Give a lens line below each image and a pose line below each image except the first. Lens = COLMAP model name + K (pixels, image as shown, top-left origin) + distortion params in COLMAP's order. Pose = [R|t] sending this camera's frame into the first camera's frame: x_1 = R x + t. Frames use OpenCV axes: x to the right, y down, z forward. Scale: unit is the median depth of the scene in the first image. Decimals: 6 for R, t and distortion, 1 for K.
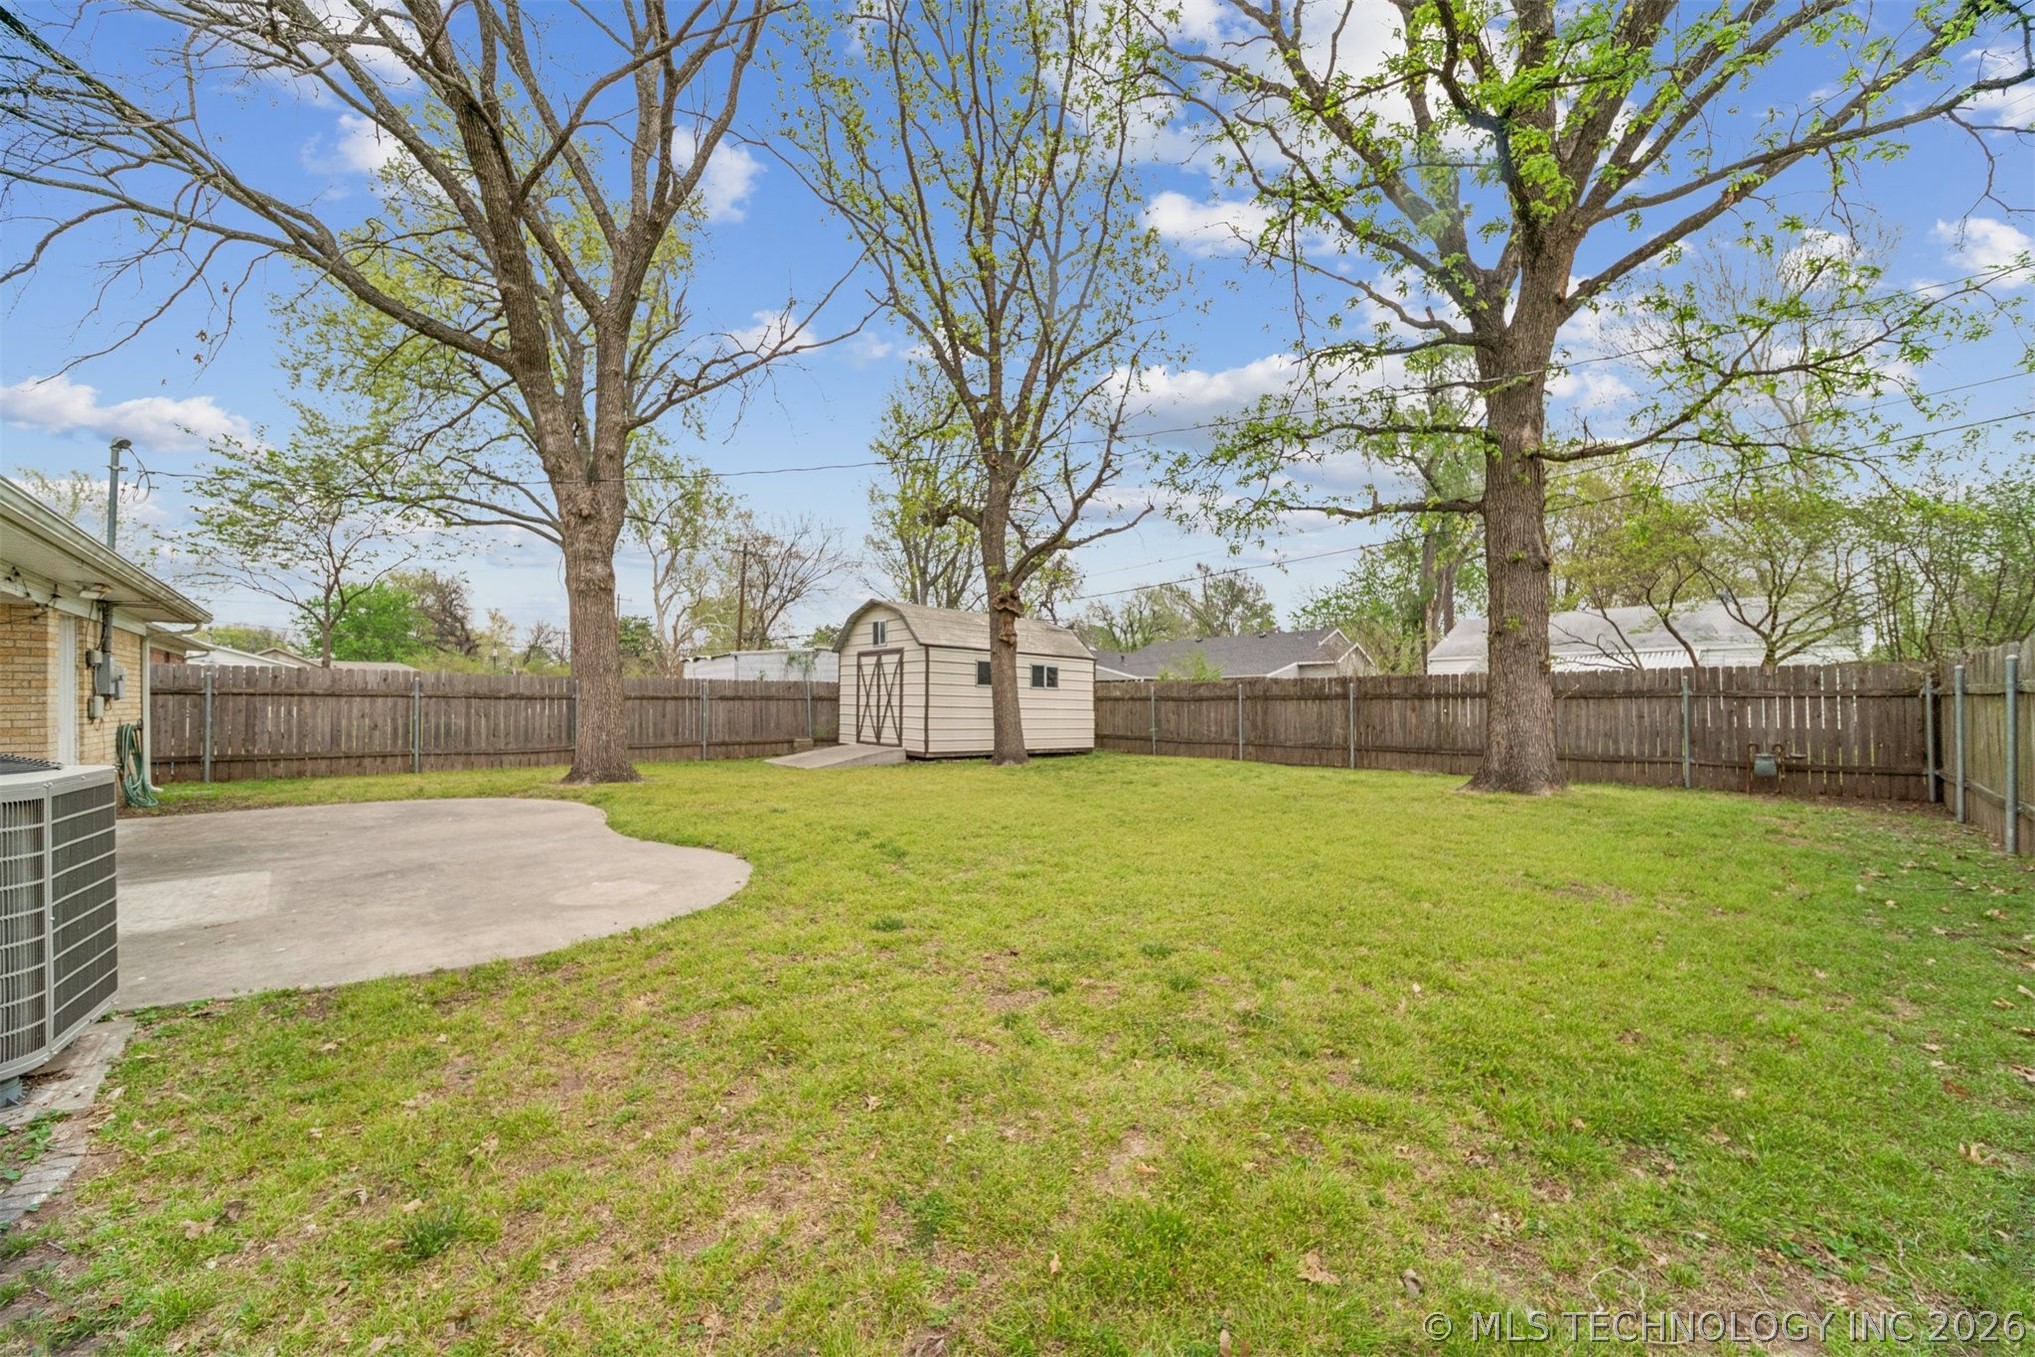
lens RADIAL K [[723.0, 0, 1030.0], [0, 723.0, 688.8], [0, 0, 1]] dist [-0.000893, -0.000201]
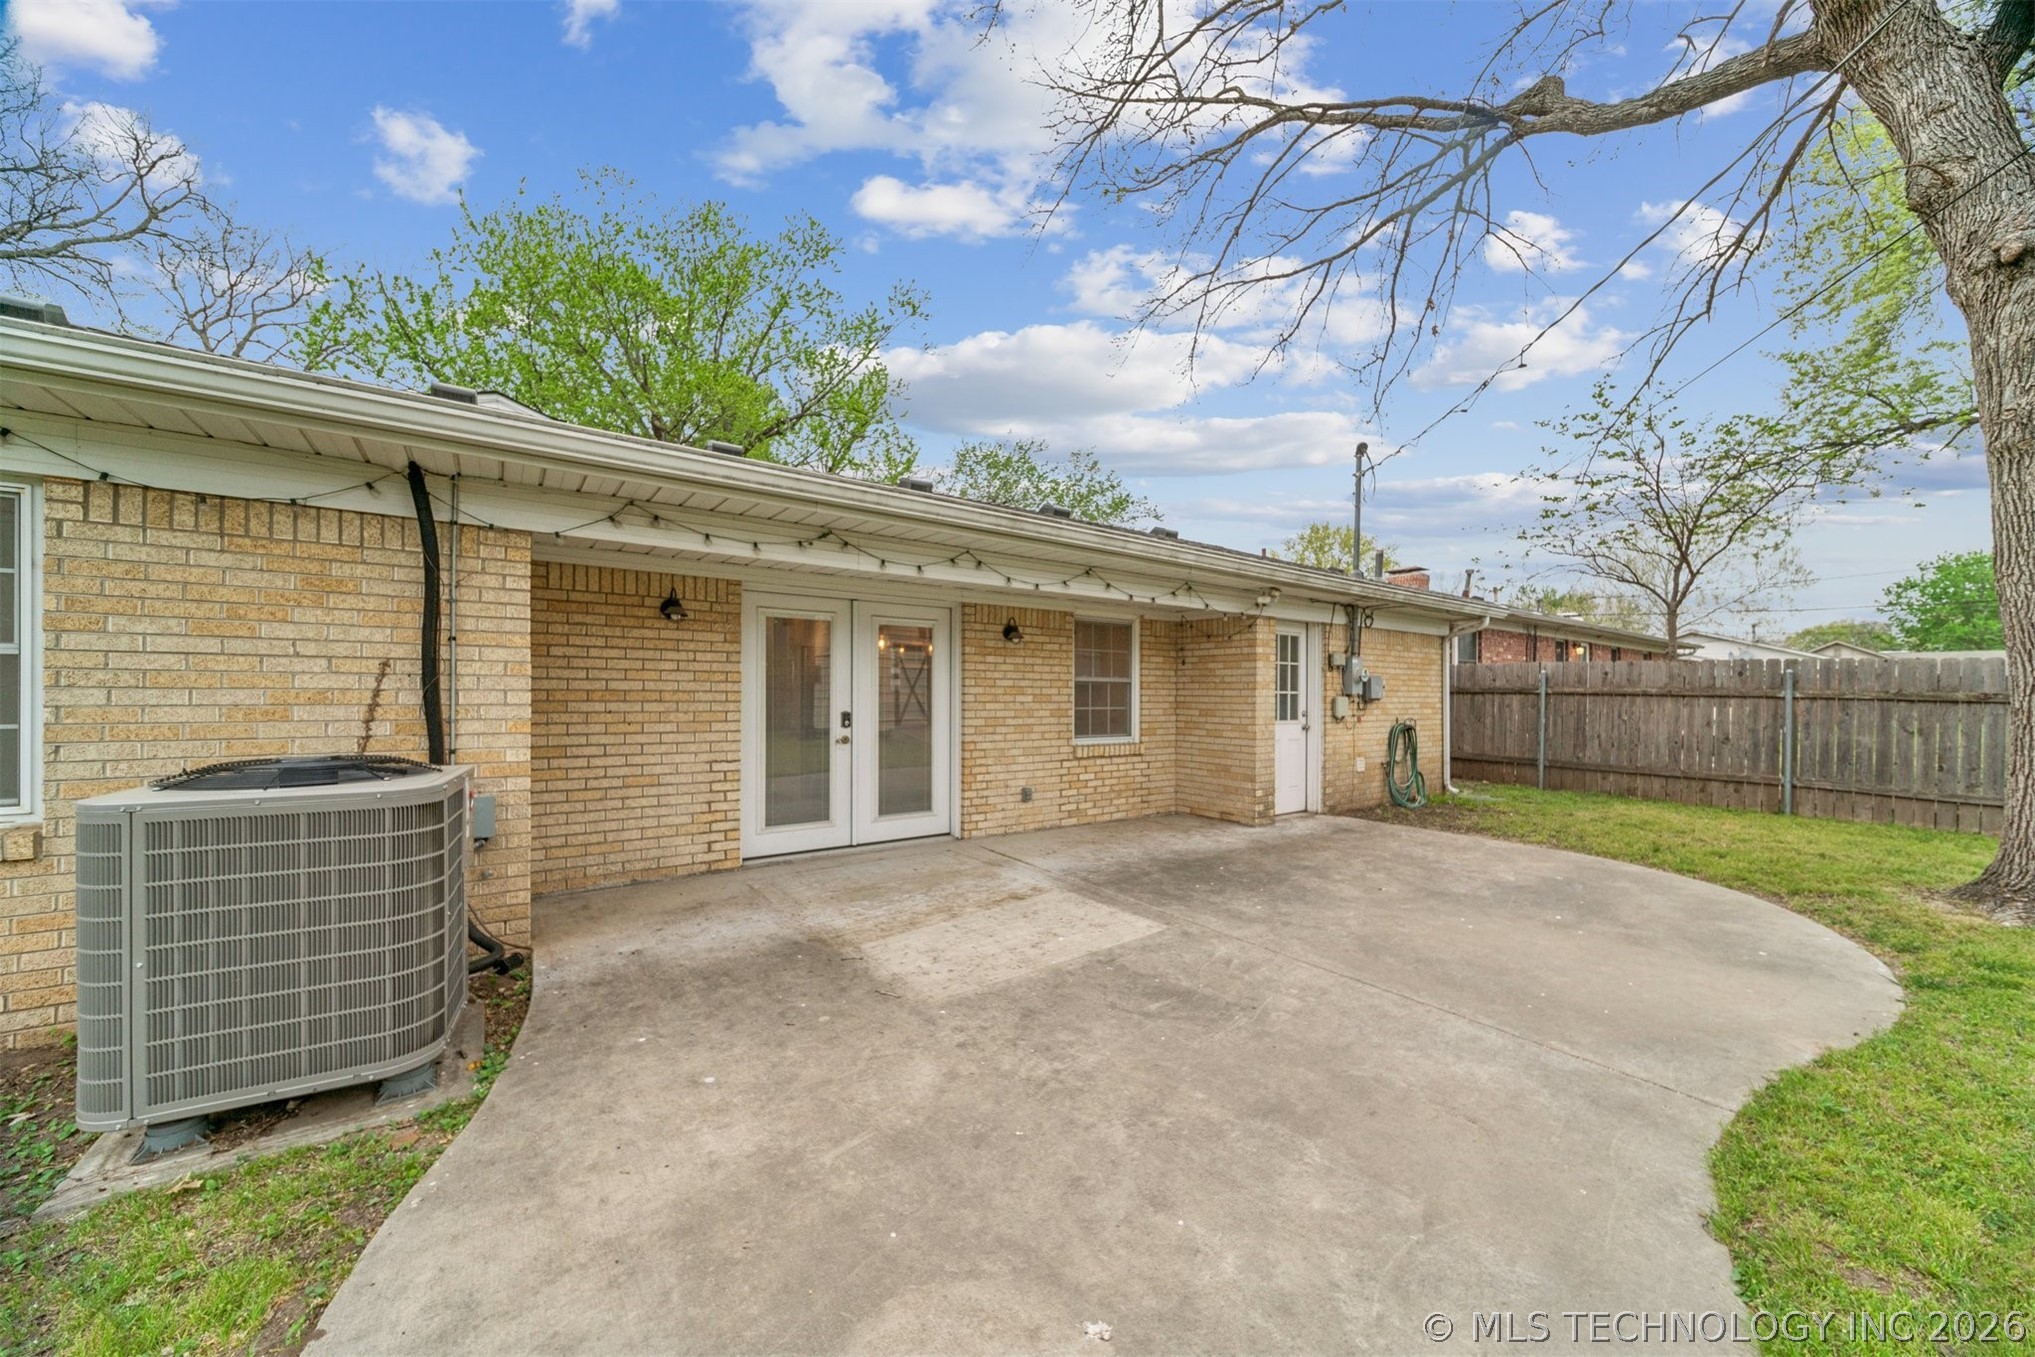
lens RADIAL K [[723.0, 0, 1030.0], [0, 723.0, 688.8], [0, 0, 1]] dist [-0.000893, -0.000201]
pose [[-0.118166, -0.004042, -0.992986, -0.096050], [0.007270, 0.999961, -0.004935, 0.000766], [0.992967, -0.007802, -0.118132, 0.326231]]
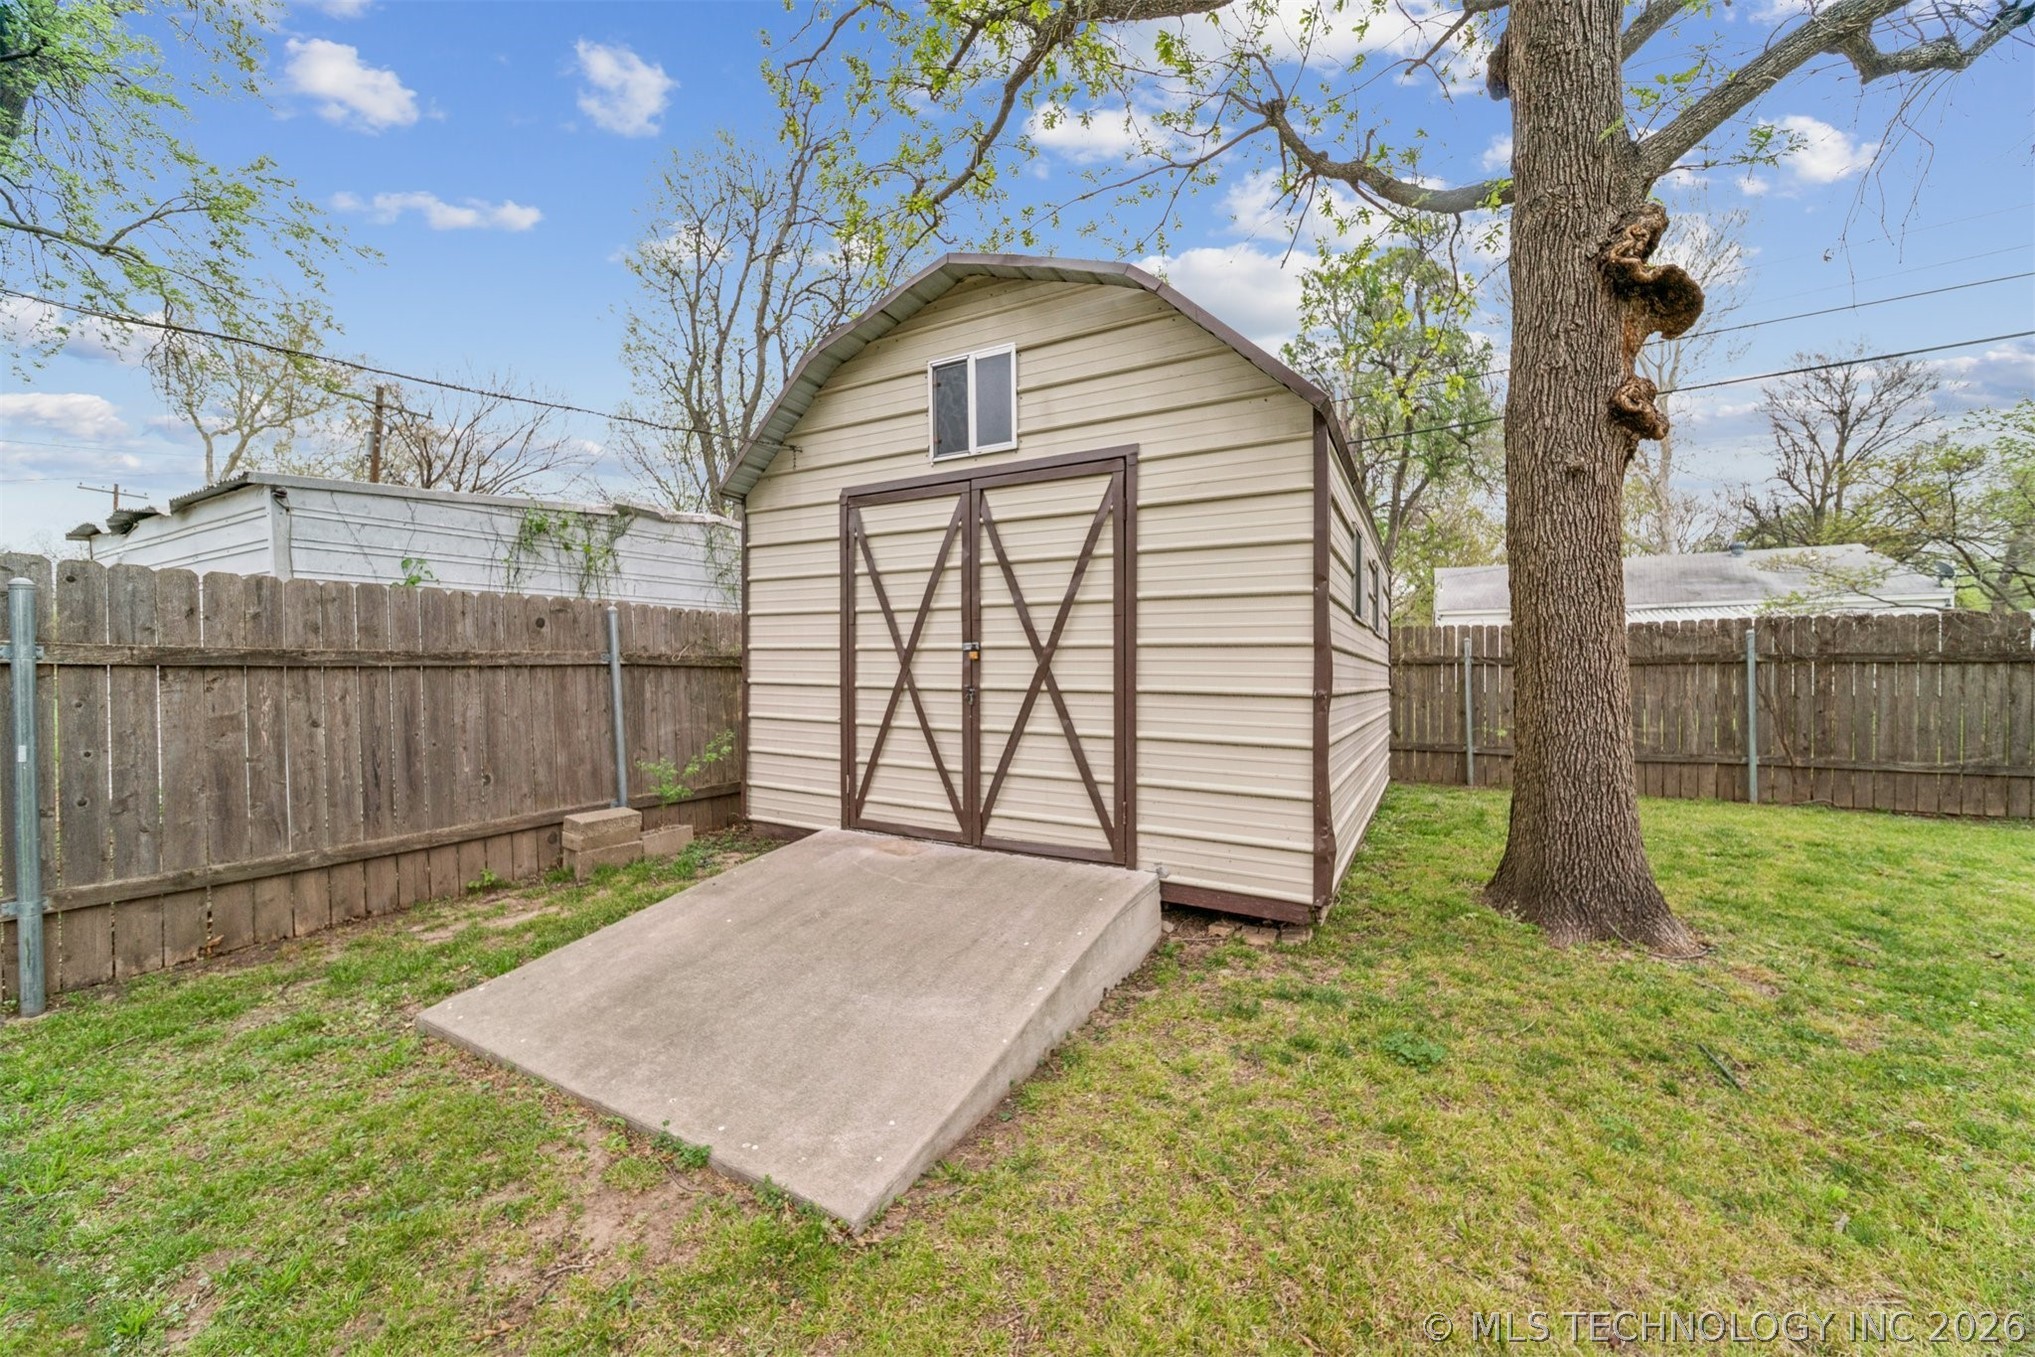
lens RADIAL K [[723.0, 0, 1030.0], [0, 723.0, 688.8], [0, 0, 1]] dist [-0.000893, -0.000201]
pose [[0.942542, -0.012957, 0.333837, -0.283933], [-0.001540, 0.999068, 0.043125, 0.012037], [-0.334085, -0.041161, 0.941644, 0.776752]]
